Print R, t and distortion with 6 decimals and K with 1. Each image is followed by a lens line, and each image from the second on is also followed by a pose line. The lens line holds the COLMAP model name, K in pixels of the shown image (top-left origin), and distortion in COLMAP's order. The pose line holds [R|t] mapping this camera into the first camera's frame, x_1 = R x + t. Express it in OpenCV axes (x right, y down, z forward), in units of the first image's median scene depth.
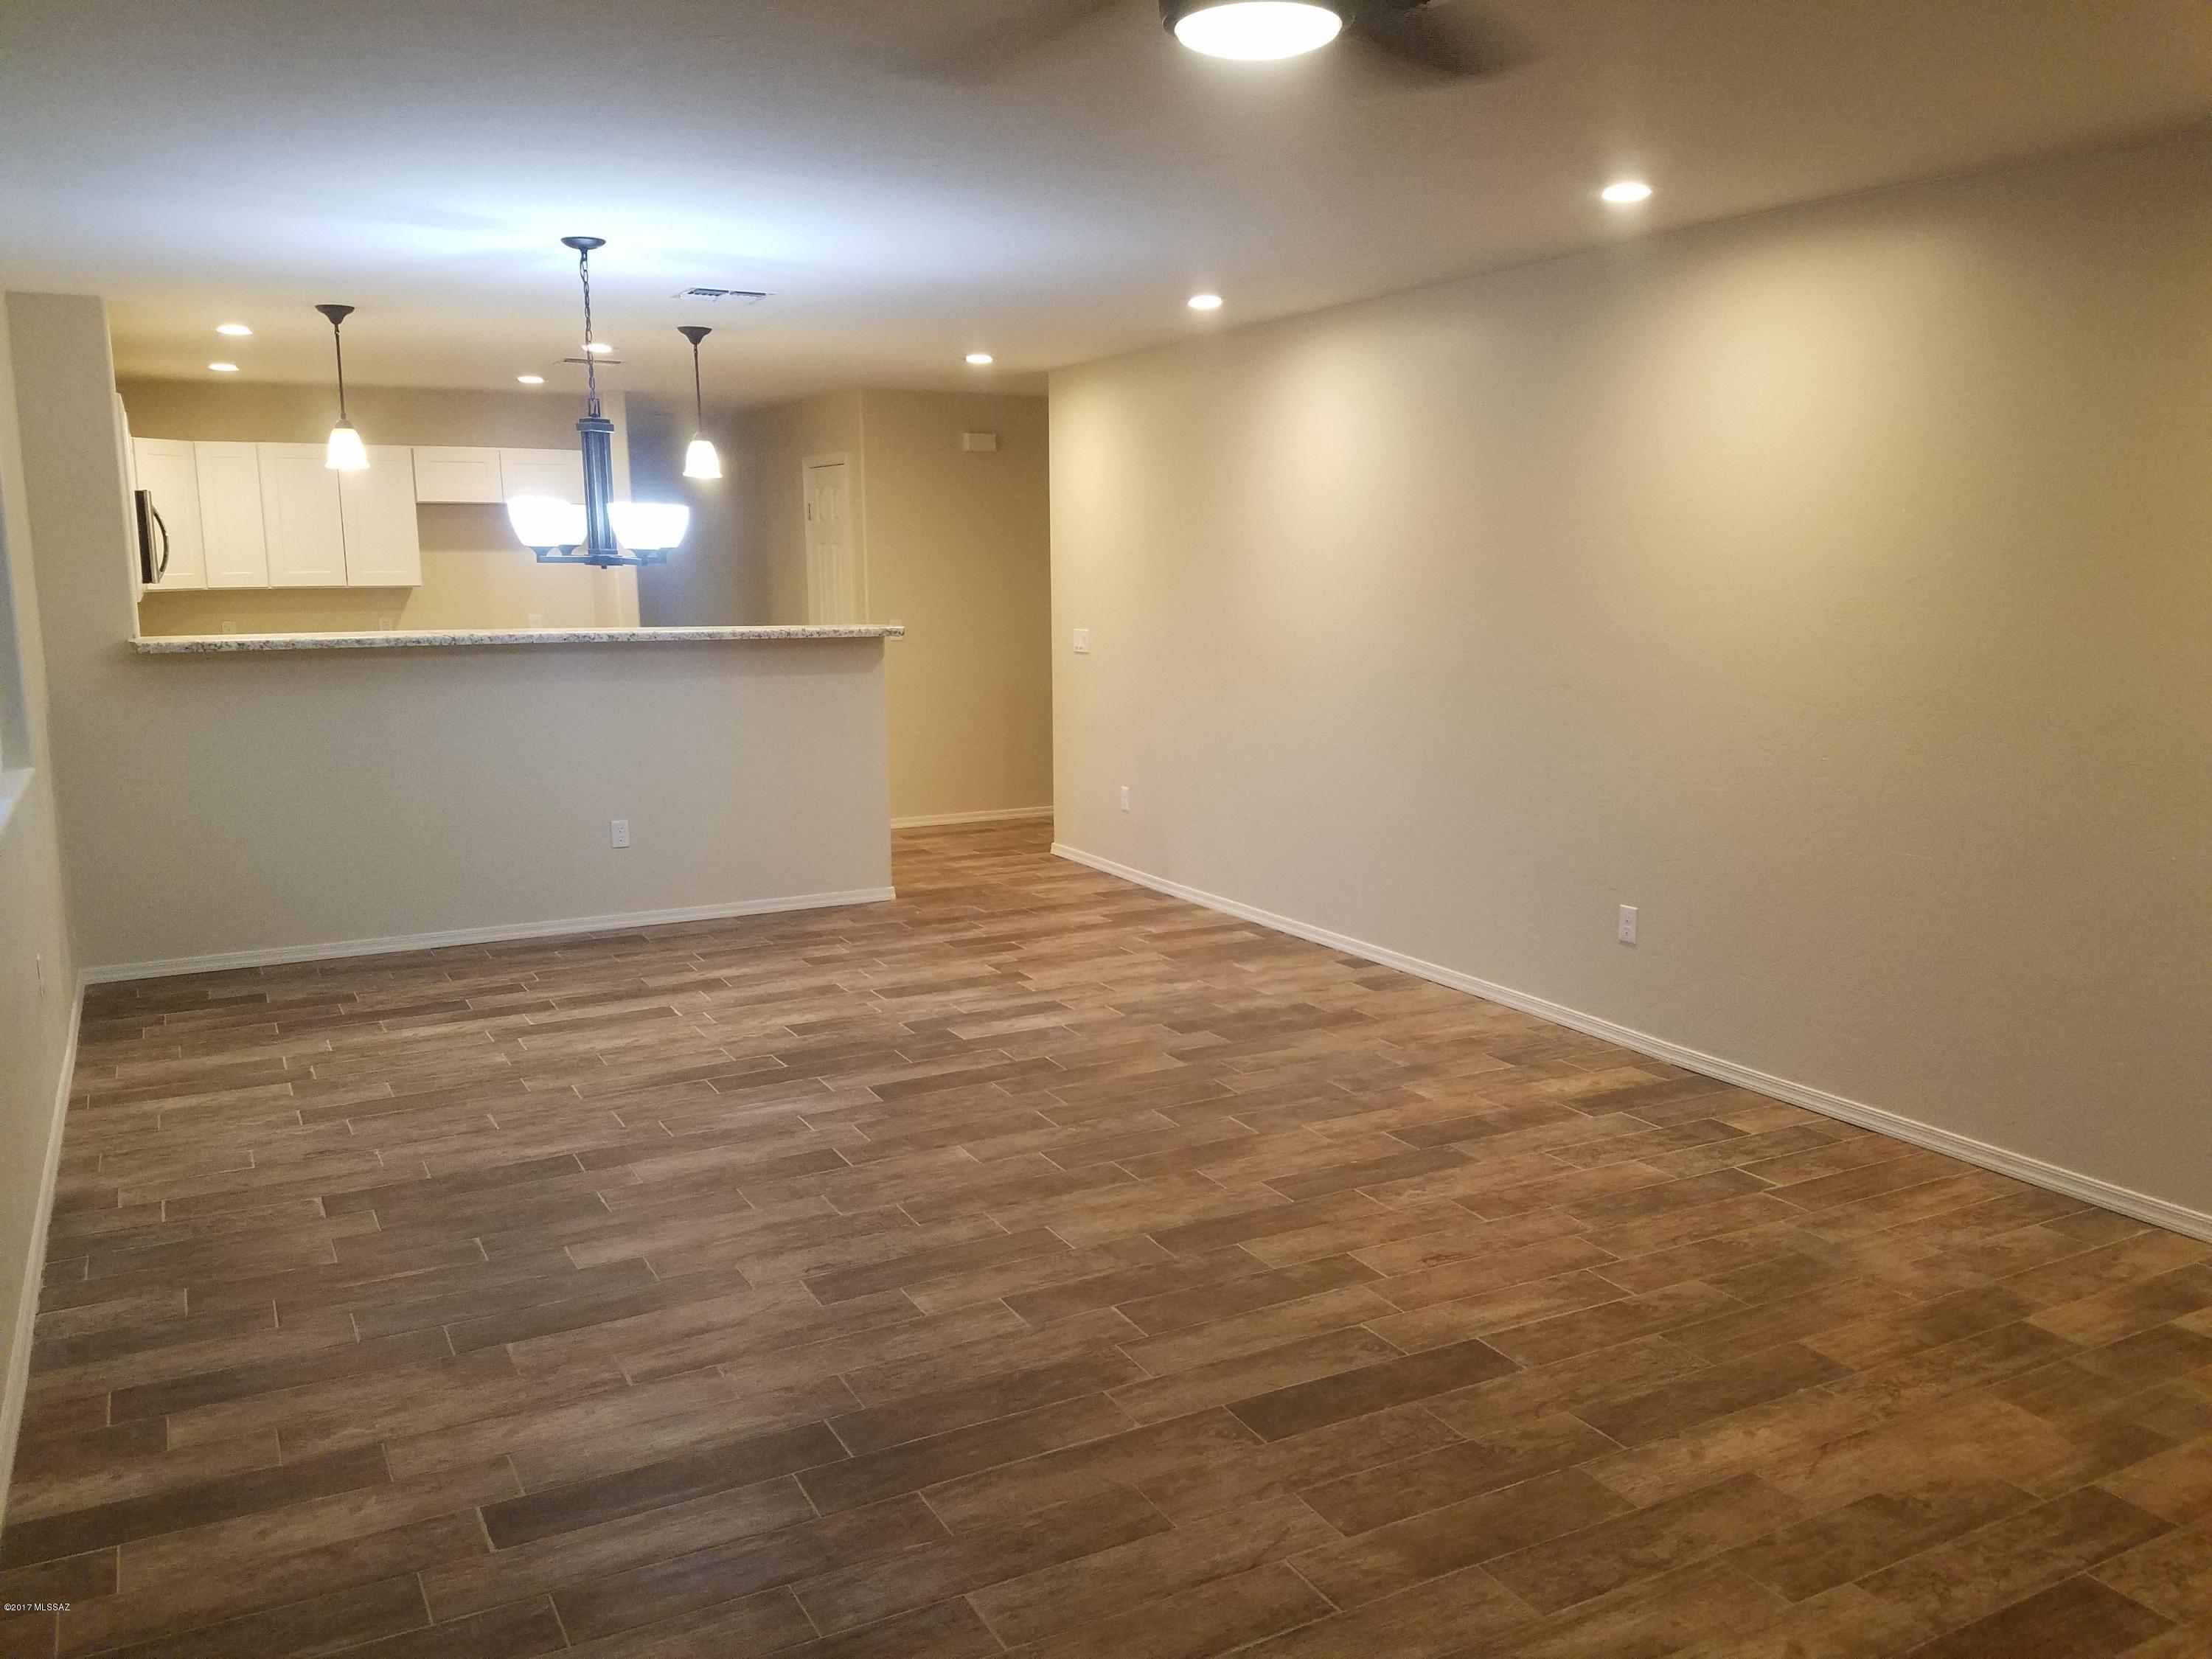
lens RADIAL K [[1697.6, 0, 1106.0], [0, 1697.6, 829.5], [0, 0, 1]] dist [0.211796, -0.357450]
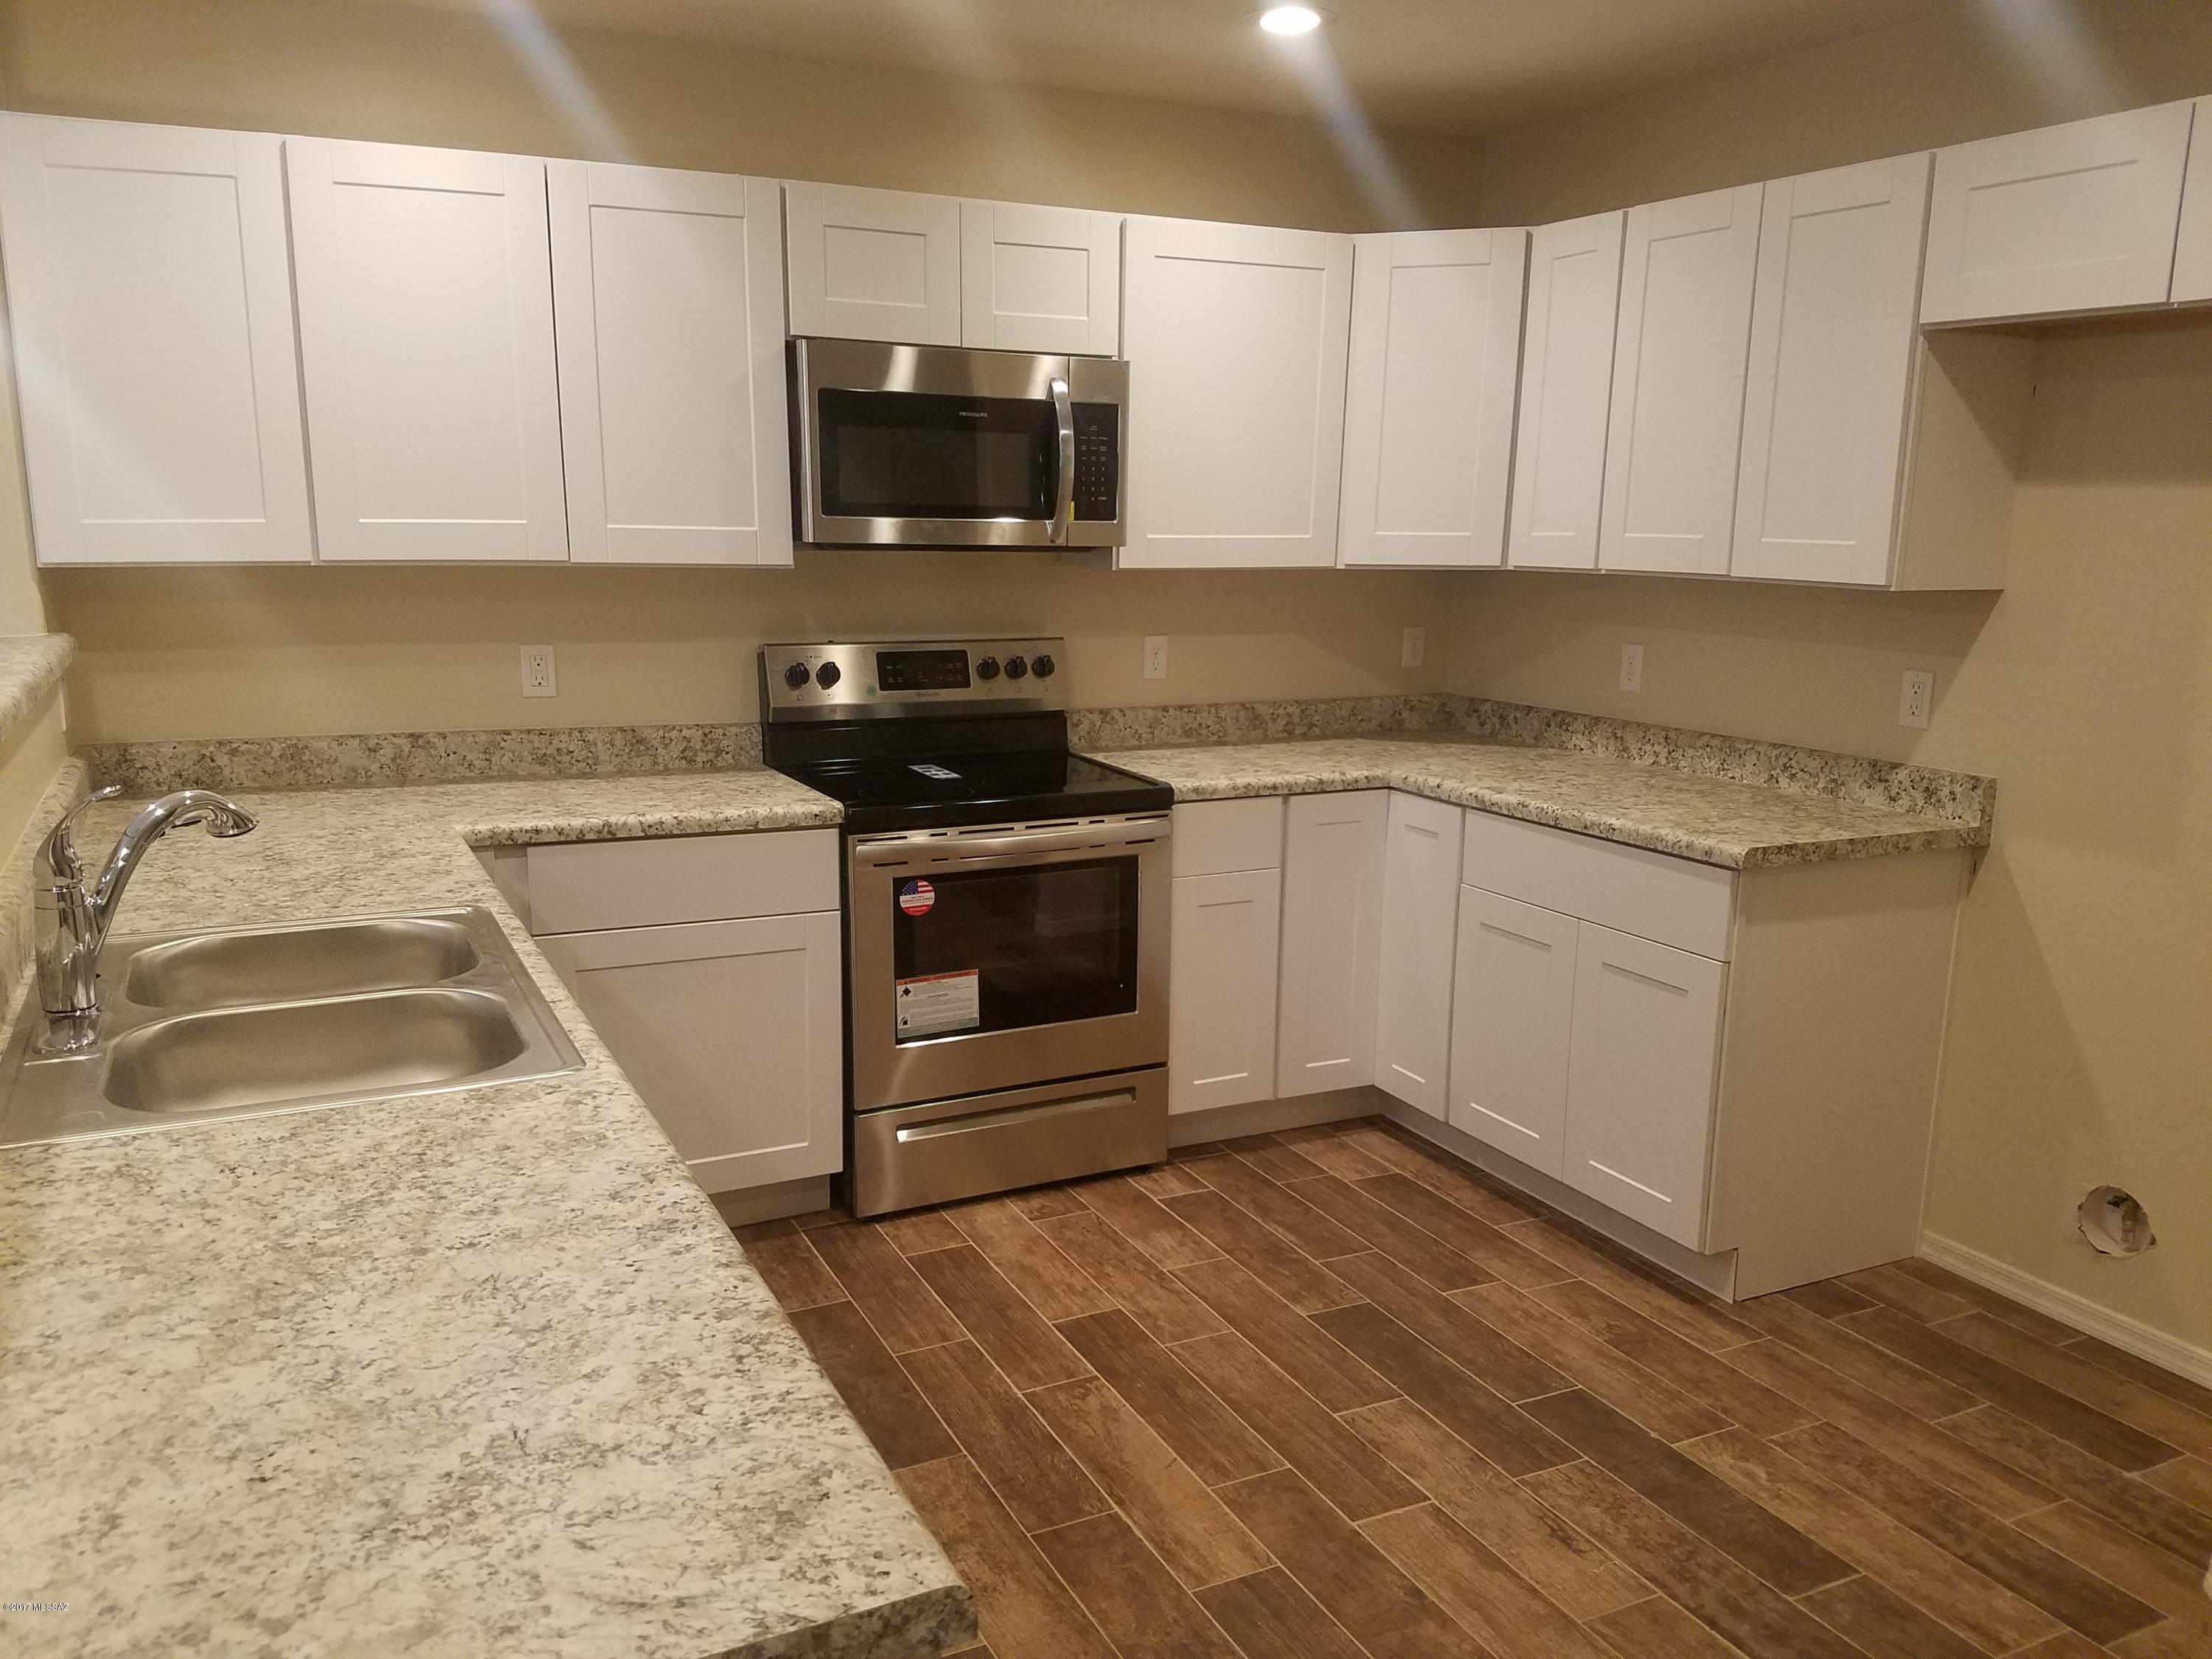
lens RADIAL K [[1679.6, 0, 1099.8], [0, 1679.6, 891.3], [0, 0, 1]] dist [0.259409, -0.450340]
pose [[-0.055676, 0.224611, -0.972857, -0.095901], [-0.171178, 0.957794, 0.230929, -0.248525], [0.983666, 0.179389, -0.014878, 1.599124]]
